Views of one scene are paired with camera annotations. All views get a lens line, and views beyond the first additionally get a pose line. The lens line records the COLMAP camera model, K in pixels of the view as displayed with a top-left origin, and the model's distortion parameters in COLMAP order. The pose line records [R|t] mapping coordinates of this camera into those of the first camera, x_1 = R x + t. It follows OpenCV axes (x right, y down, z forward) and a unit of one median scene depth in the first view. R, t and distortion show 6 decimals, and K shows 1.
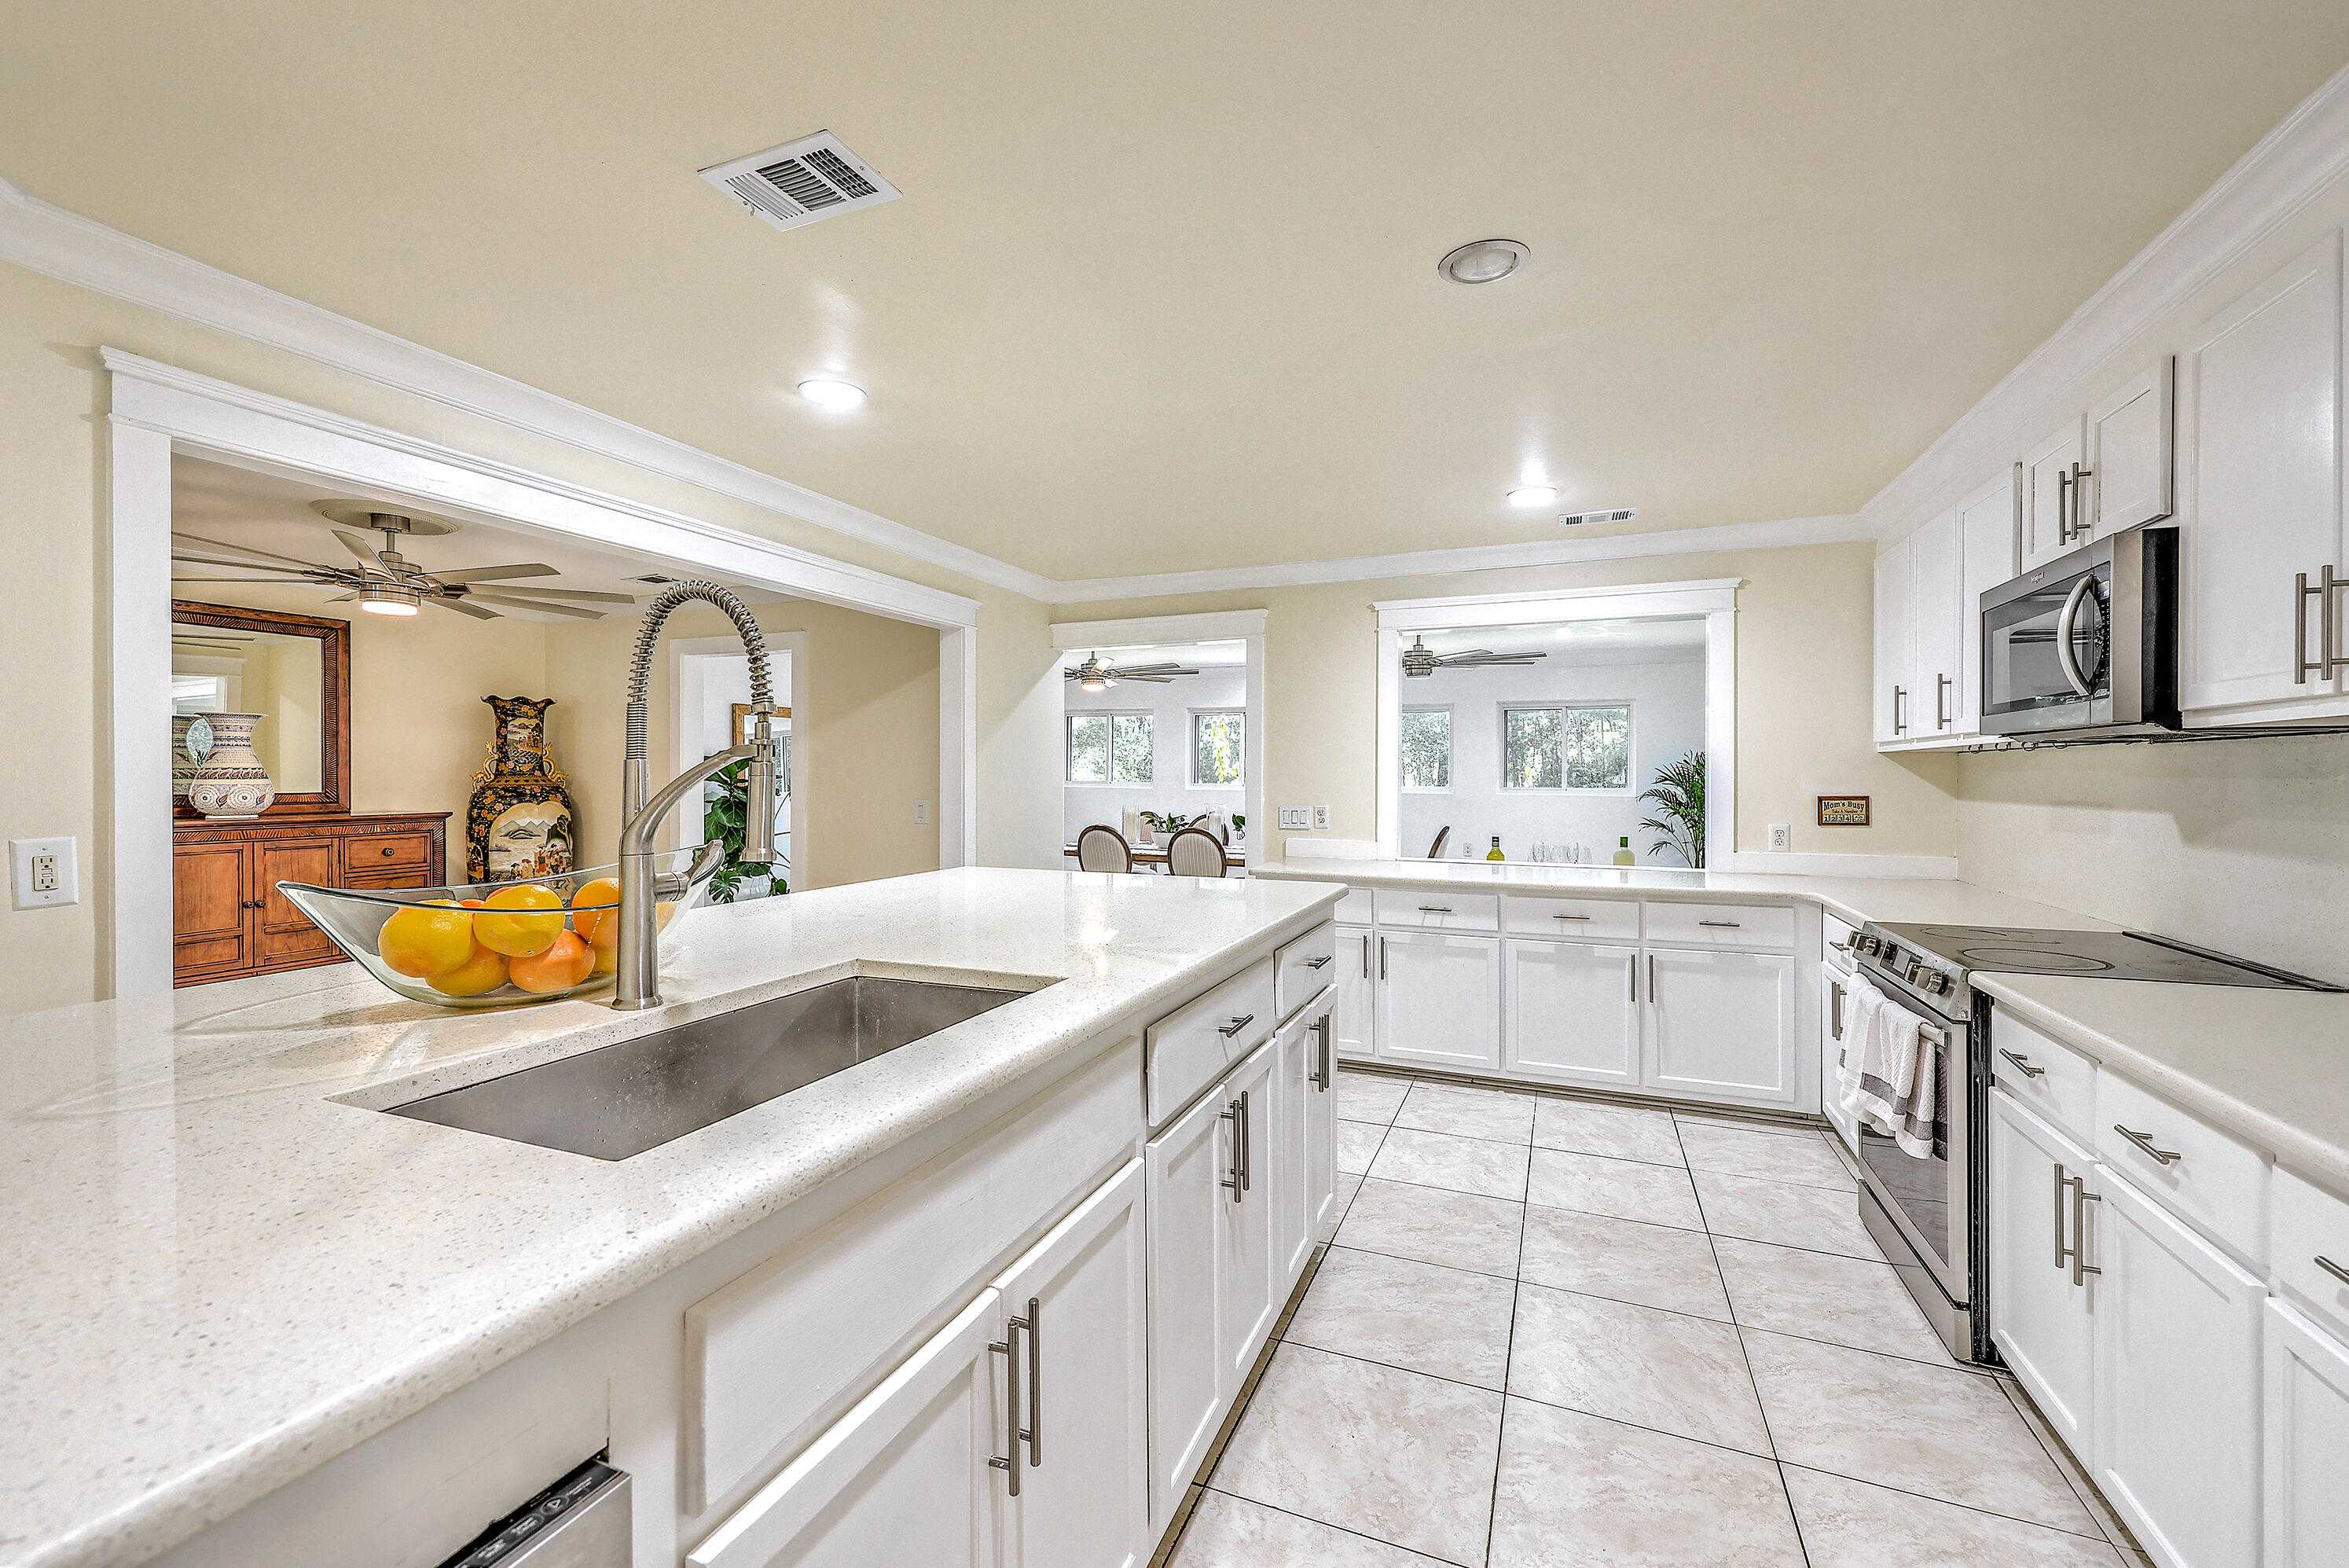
lens RADIAL K [[953.4, 0, 1180.6], [0, 953.4, 782.2], [0, 0, 1]] dist [0.004745, 0.000016]
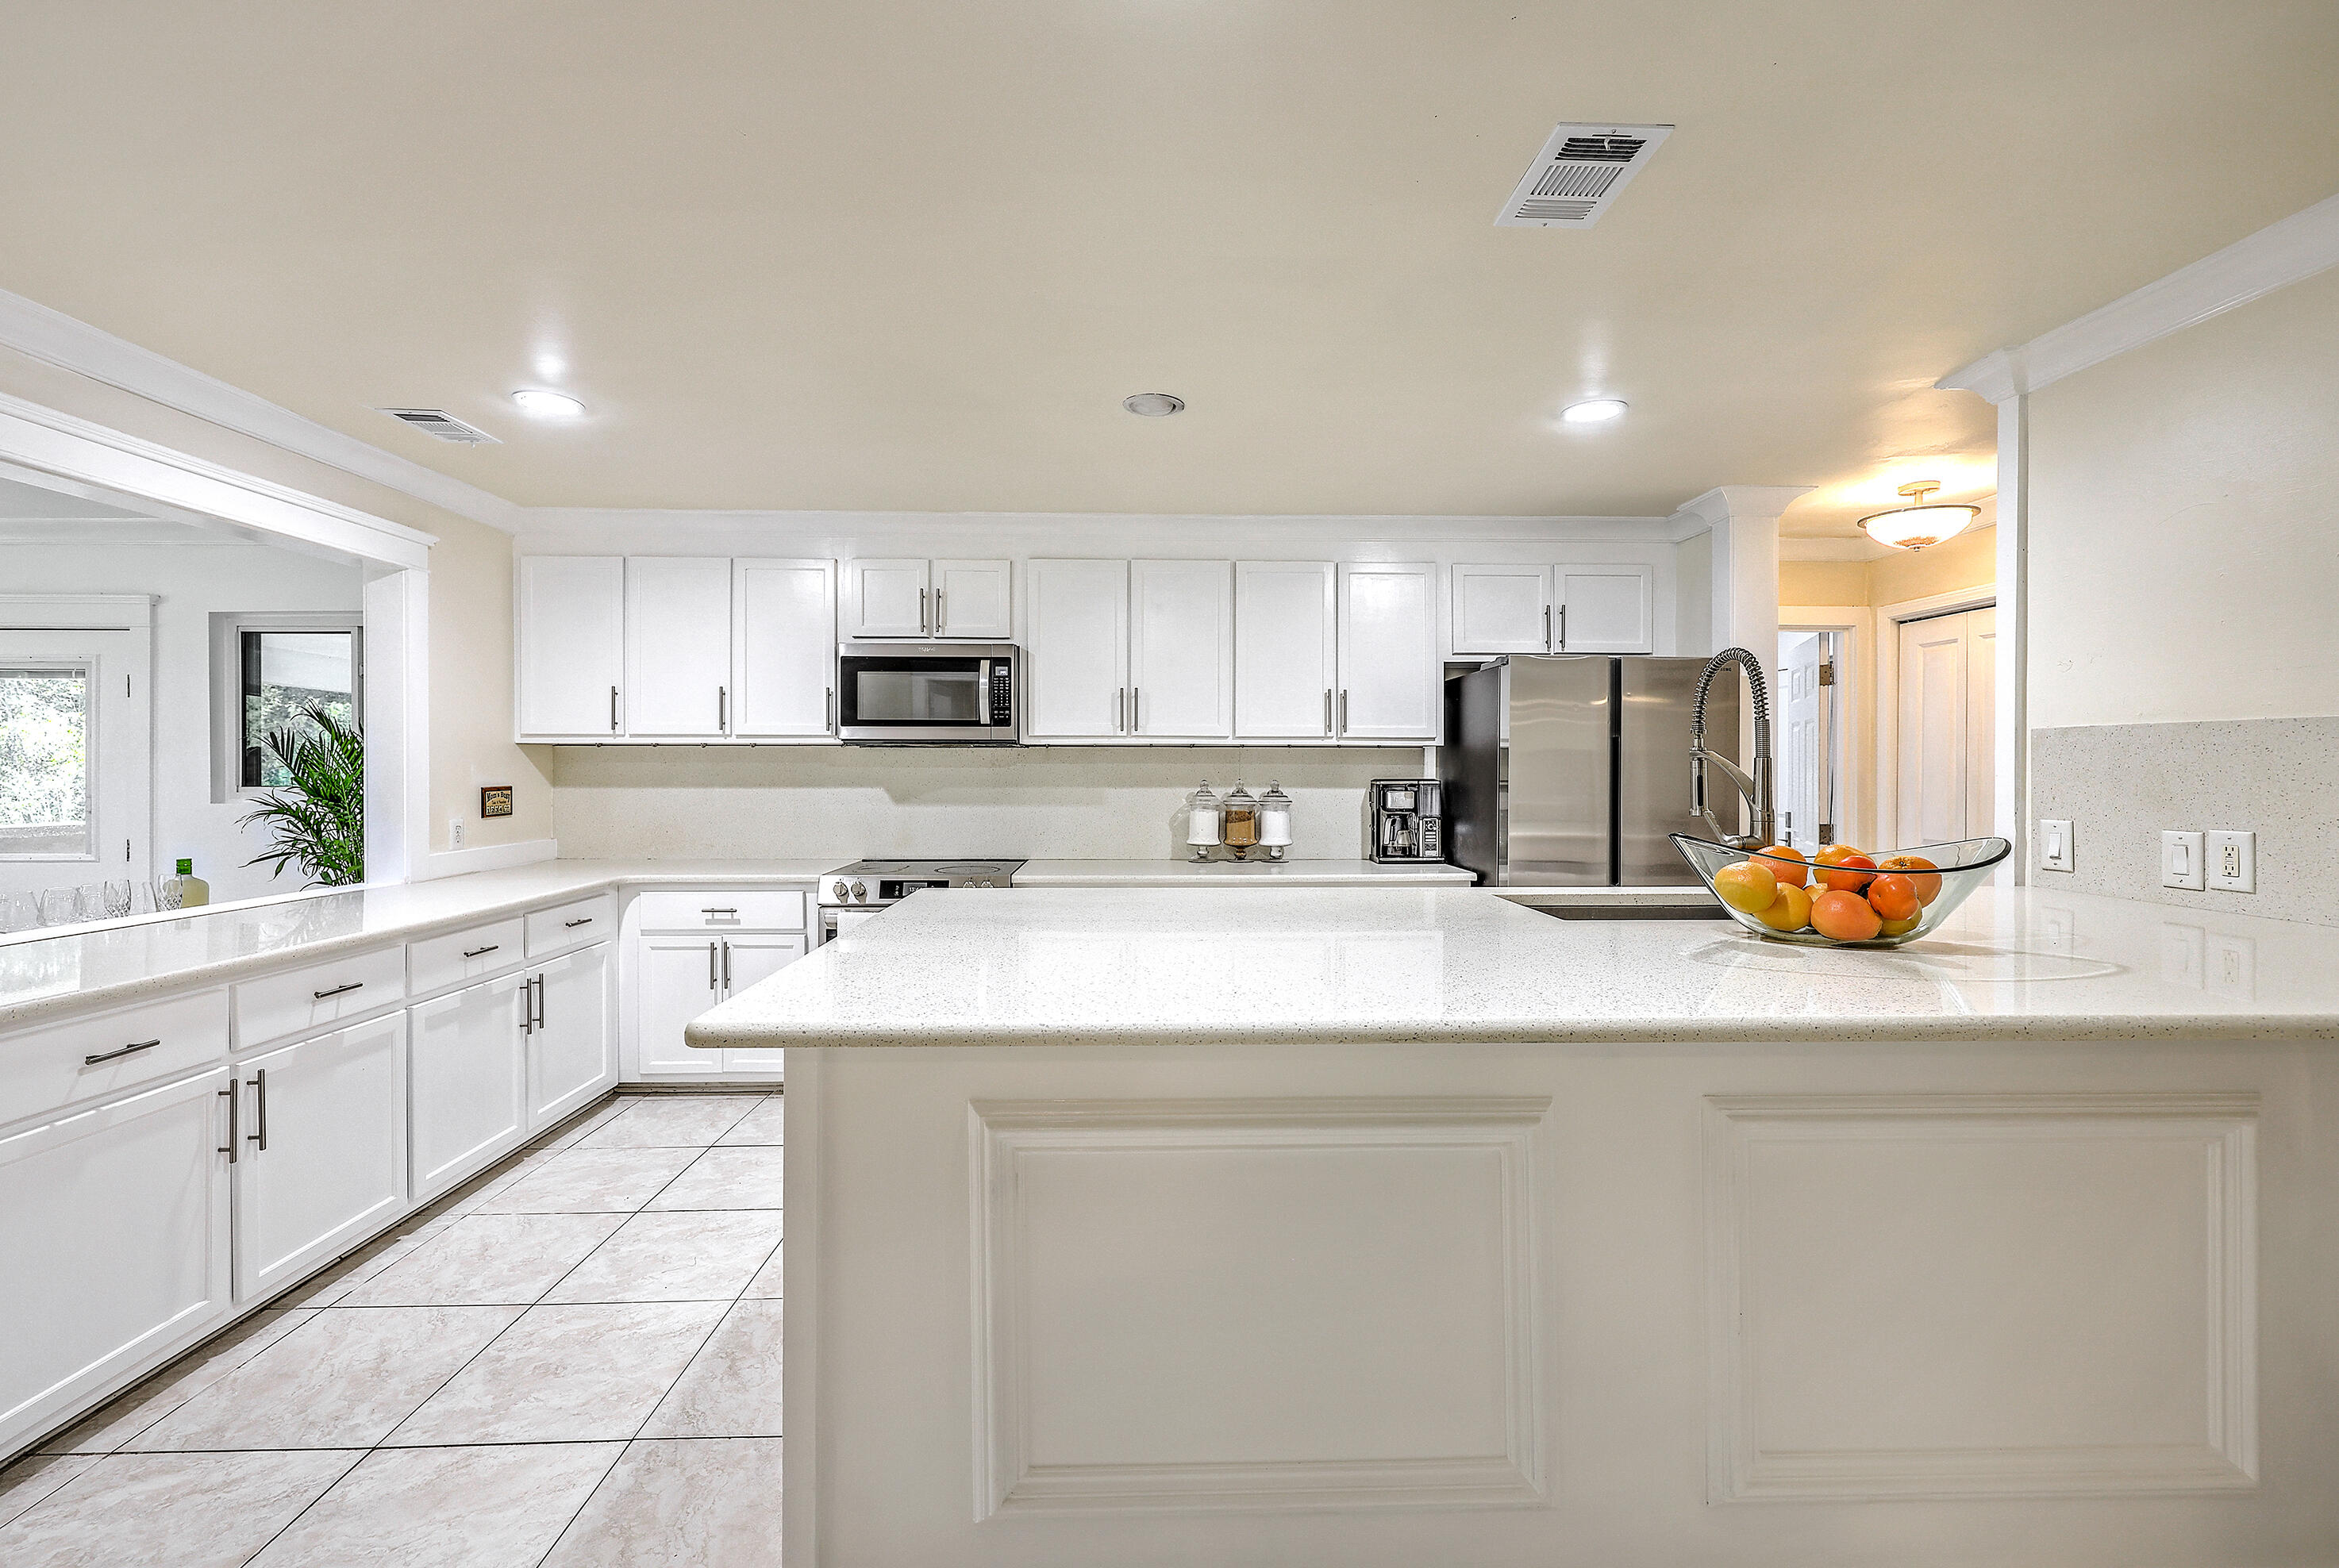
lens RADIAL K [[949.2, 0, 1172.3], [0, 949.2, 770.6], [0, 0, 1]] dist [0.004745, 0.000016]
pose [[-0.409250, -0.002944, 0.912418, -0.508338], [0.006638, 0.999959, 0.006204, -0.003796], [-0.912398, 0.008595, -0.409214, 0.804375]]
